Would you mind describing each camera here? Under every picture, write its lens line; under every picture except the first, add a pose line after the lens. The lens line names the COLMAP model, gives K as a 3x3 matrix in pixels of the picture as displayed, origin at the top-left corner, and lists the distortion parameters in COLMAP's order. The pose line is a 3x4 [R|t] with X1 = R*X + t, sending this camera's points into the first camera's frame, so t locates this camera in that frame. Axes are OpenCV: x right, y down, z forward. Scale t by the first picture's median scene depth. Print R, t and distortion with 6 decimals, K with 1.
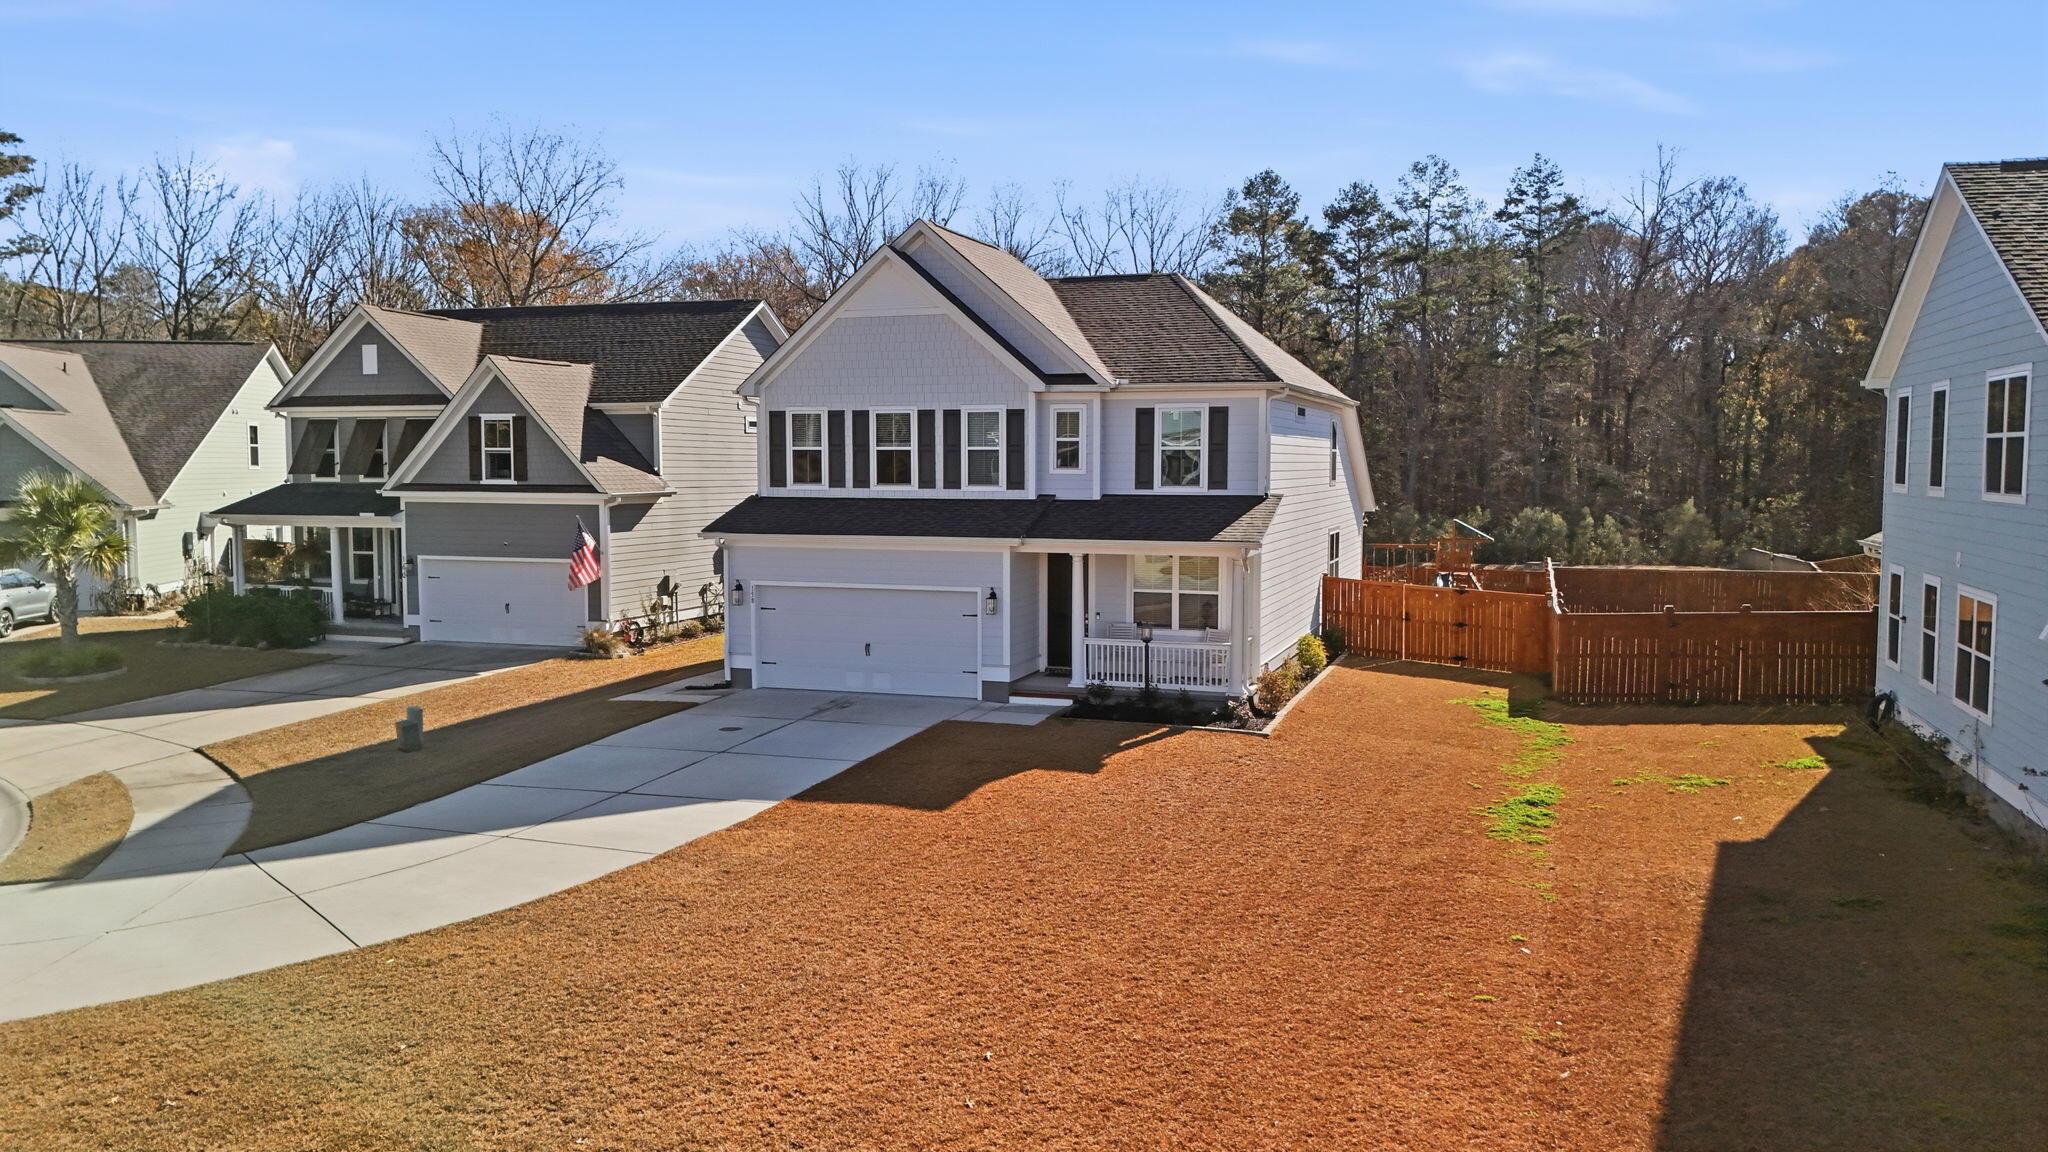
lens RADIAL K [[1500.3, 0, 1019.1], [0, 1500.3, 576.4], [0, 0, 1]] dist [0.089511, -0.097130]
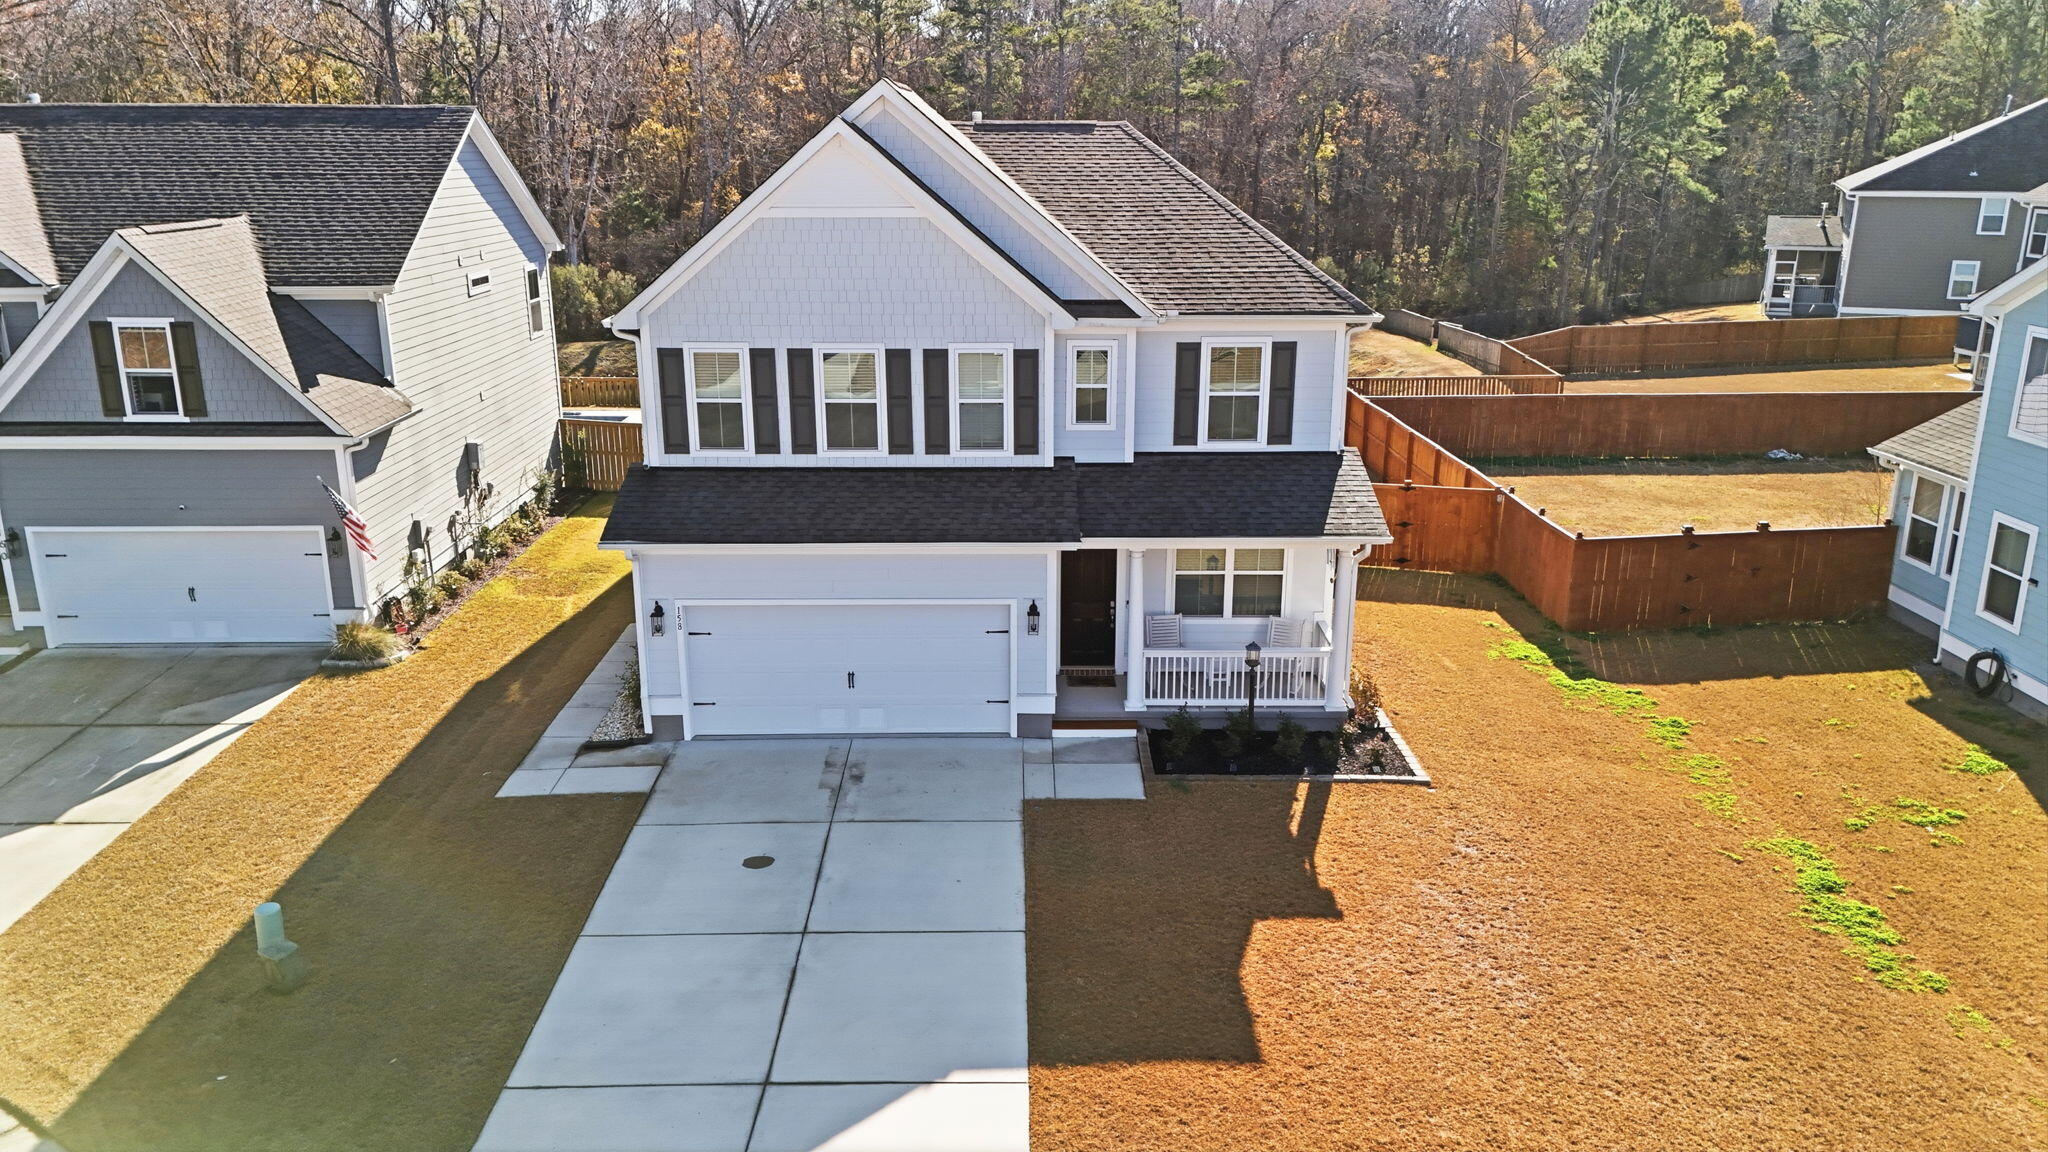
lens RADIAL K [[1500.3, 0, 1019.1], [0, 1500.3, 576.4], [0, 0, 1]] dist [0.089511, -0.097130]
pose [[0.942784, -0.094767, 0.319654, -0.208885], [0.027474, 0.977575, 0.208788, -0.127805], [-0.332272, -0.188060, 0.924245, 0.230591]]
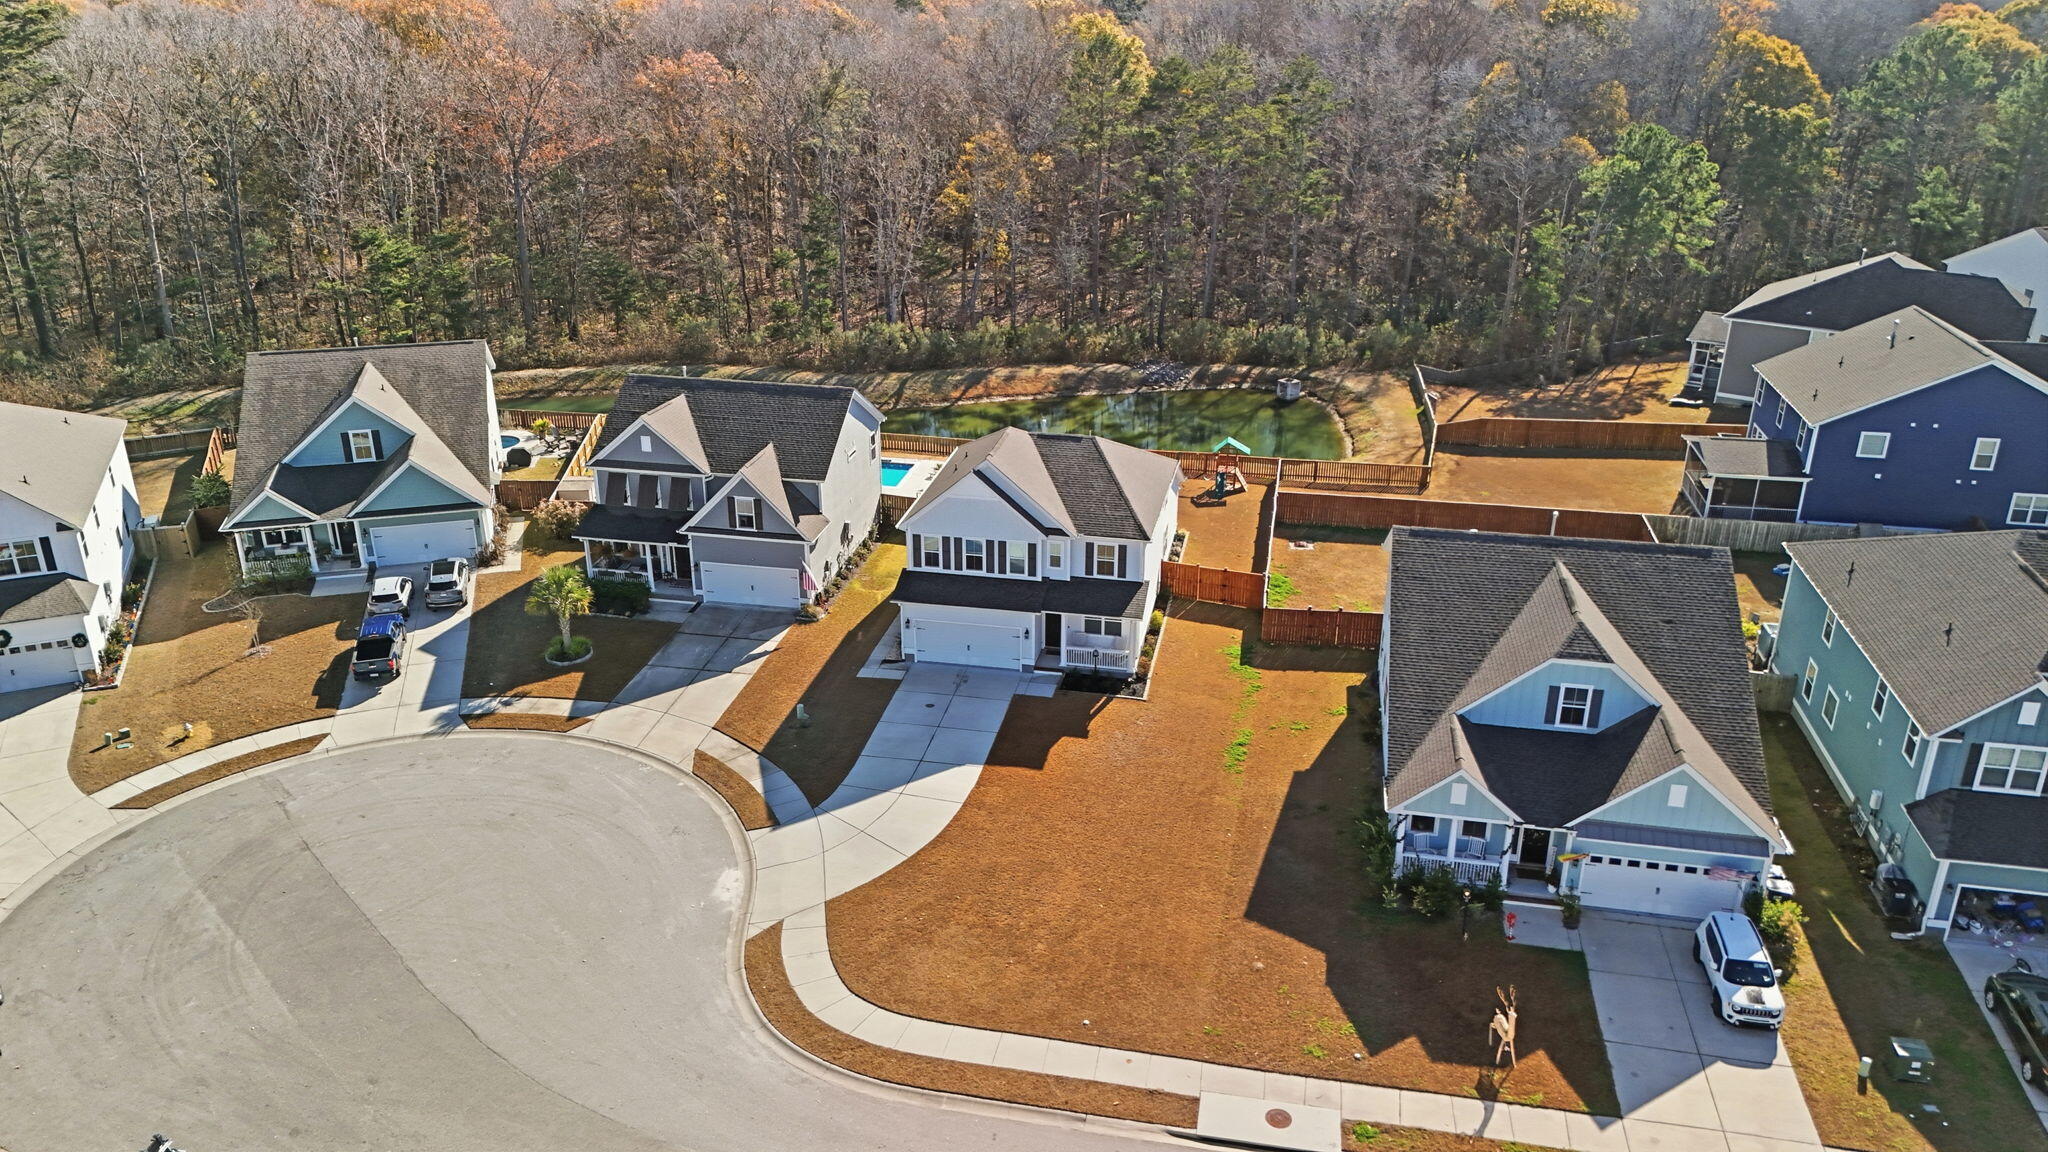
lens RADIAL K [[1500.3, 0, 1019.1], [0, 1500.3, 576.4], [0, 0, 1]] dist [0.089511, -0.097130]
pose [[0.991384, -0.051435, 0.120463, -0.237185], [0.010805, 0.948653, 0.316133, -0.623829], [-0.130537, -0.312108, 0.941036, -0.898452]]
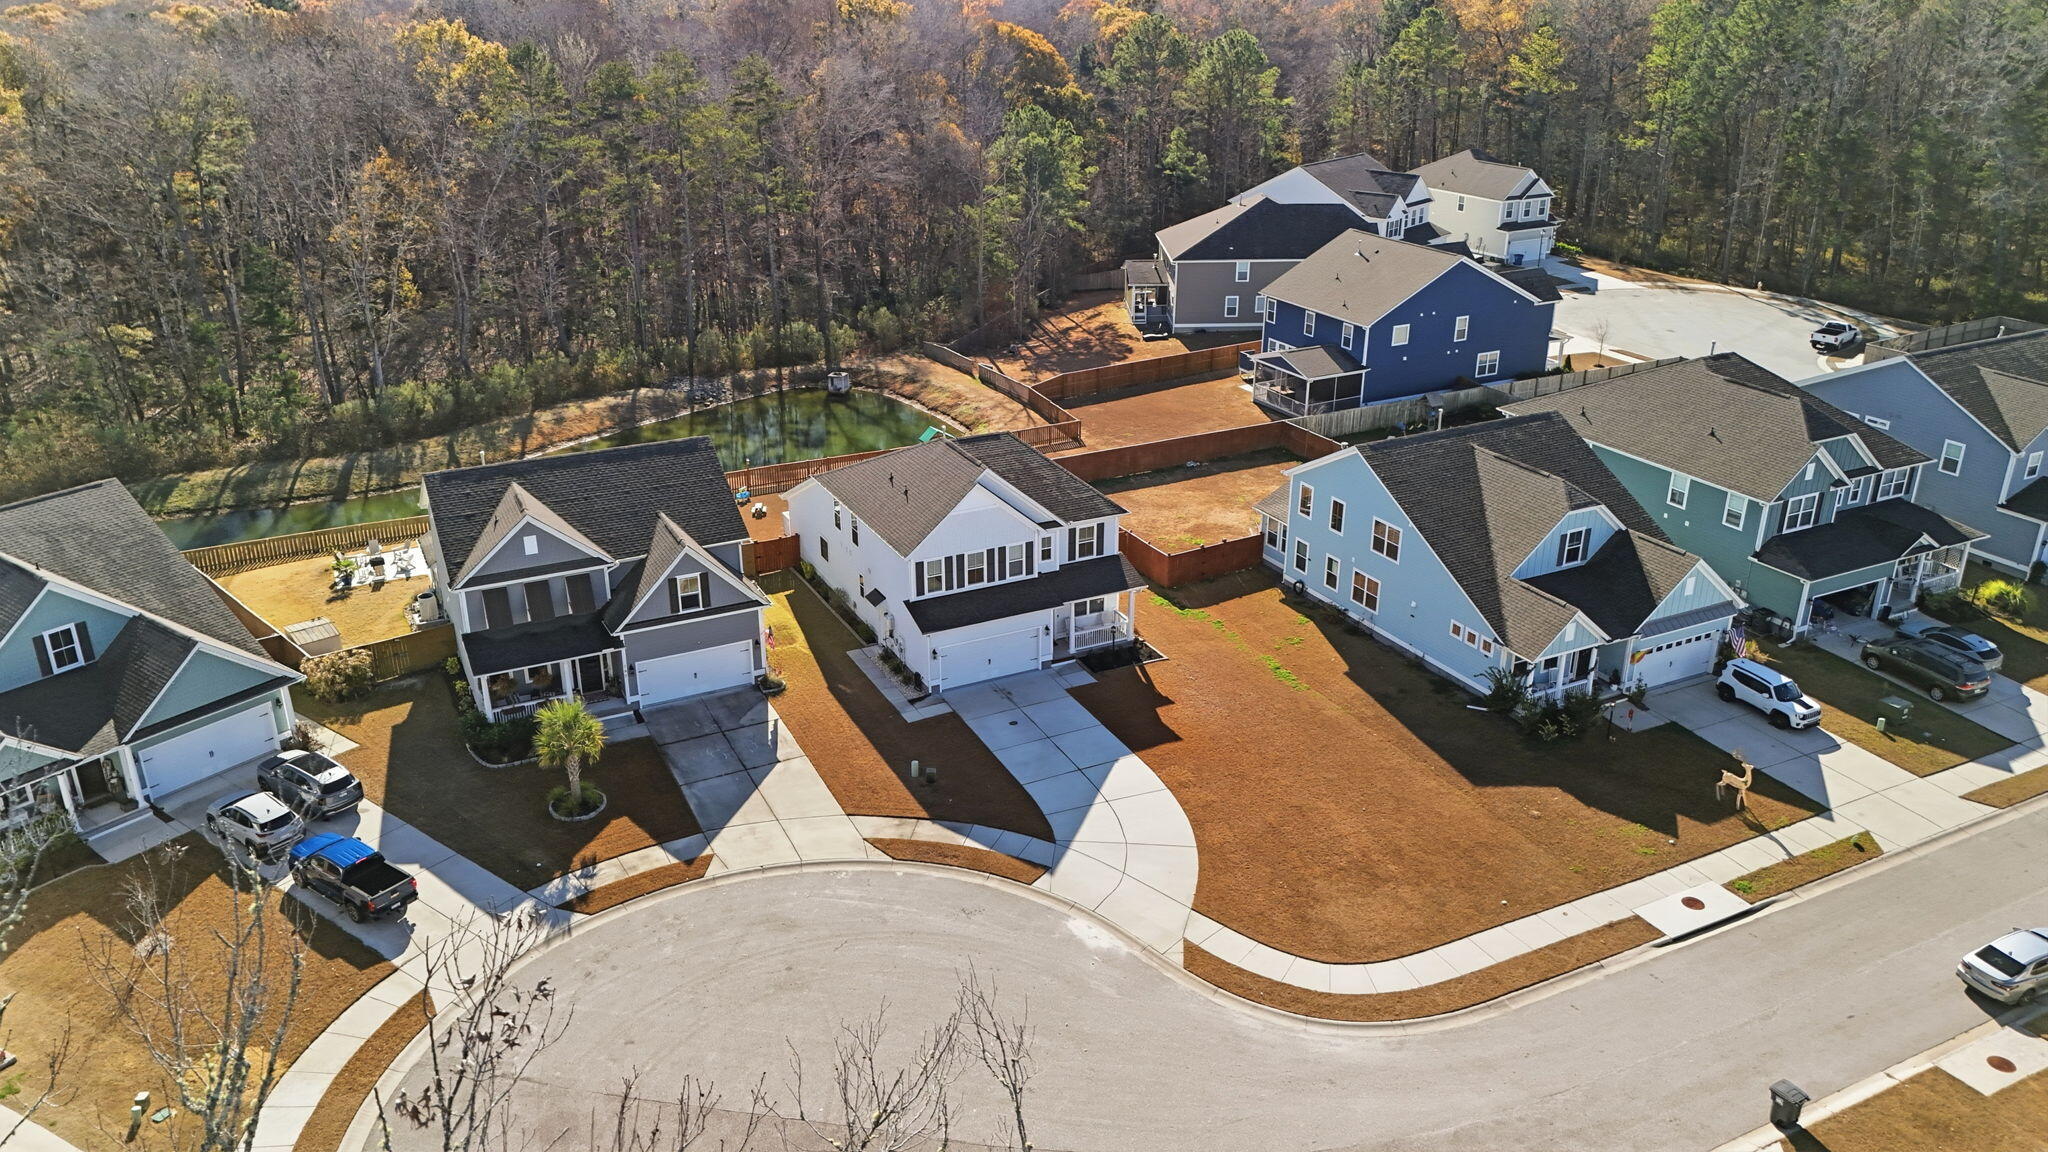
lens RADIAL K [[1500.3, 0, 1019.1], [0, 1500.3, 576.4], [0, 0, 1]] dist [0.089511, -0.097130]
pose [[0.698870, -0.279336, 0.658447, -1.216112], [0.057143, 0.939448, 0.337895, -0.664355], [-0.712963, -0.198519, 0.672513, -0.406639]]
